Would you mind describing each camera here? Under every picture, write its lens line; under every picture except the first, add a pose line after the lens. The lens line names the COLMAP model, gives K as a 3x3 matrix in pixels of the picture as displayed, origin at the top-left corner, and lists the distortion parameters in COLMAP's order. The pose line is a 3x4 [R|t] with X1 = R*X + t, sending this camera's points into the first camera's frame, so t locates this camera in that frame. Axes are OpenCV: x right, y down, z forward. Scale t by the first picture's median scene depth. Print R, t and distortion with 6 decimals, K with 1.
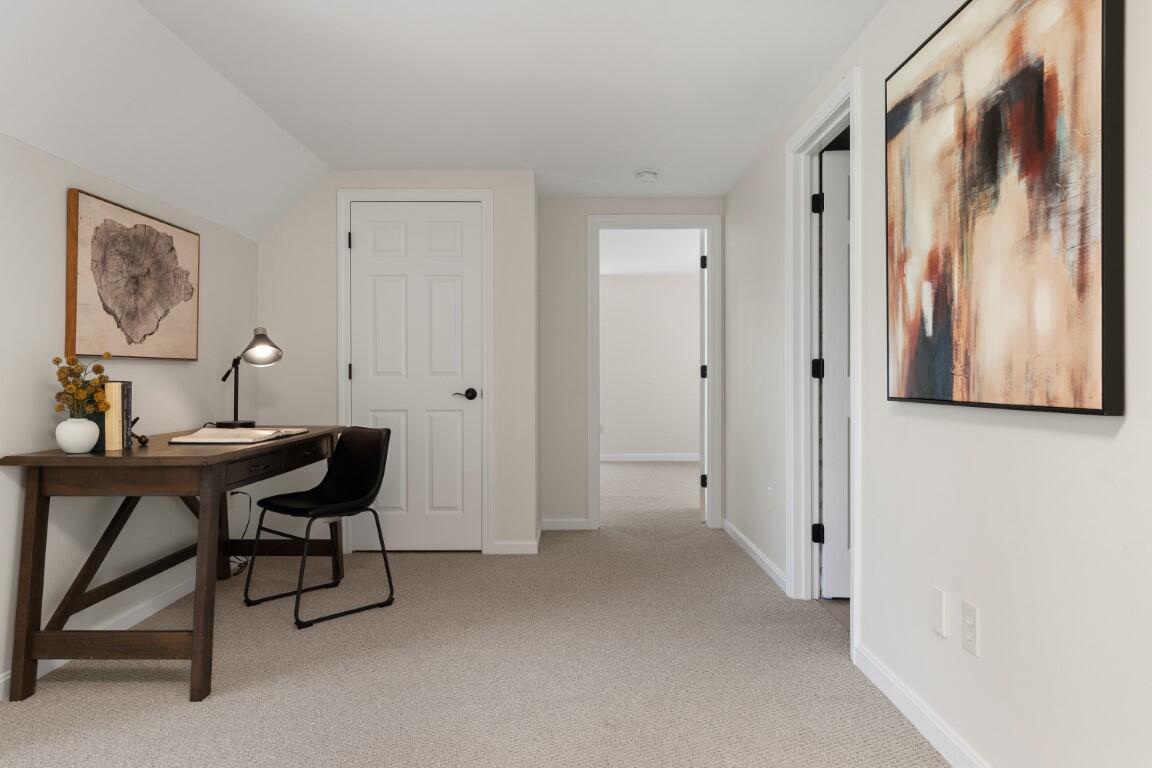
lens RADIAL K [[764.0, 0, 578.6], [0, 764.0, 380.7], [0, 0, 1]] dist [0.003054, -0.002204]
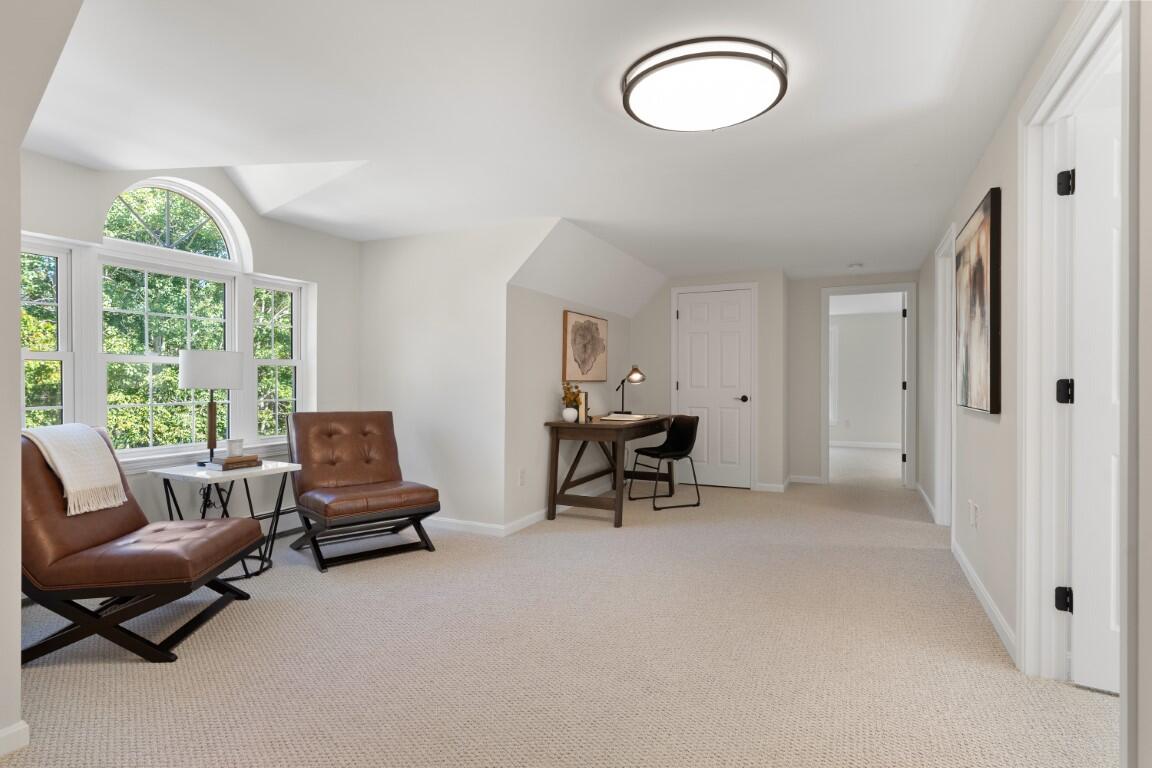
lens RADIAL K [[592.0, 0, 577.8], [0, 592.0, 384.1], [0, 0, 1]] dist [-0.000026, 0.000052]
pose [[0.902473, 0.002419, -0.430739, 0.128671], [-0.003477, 0.999993, -0.001669, -0.016462], [0.430732, 0.003004, 0.902475, -0.508653]]
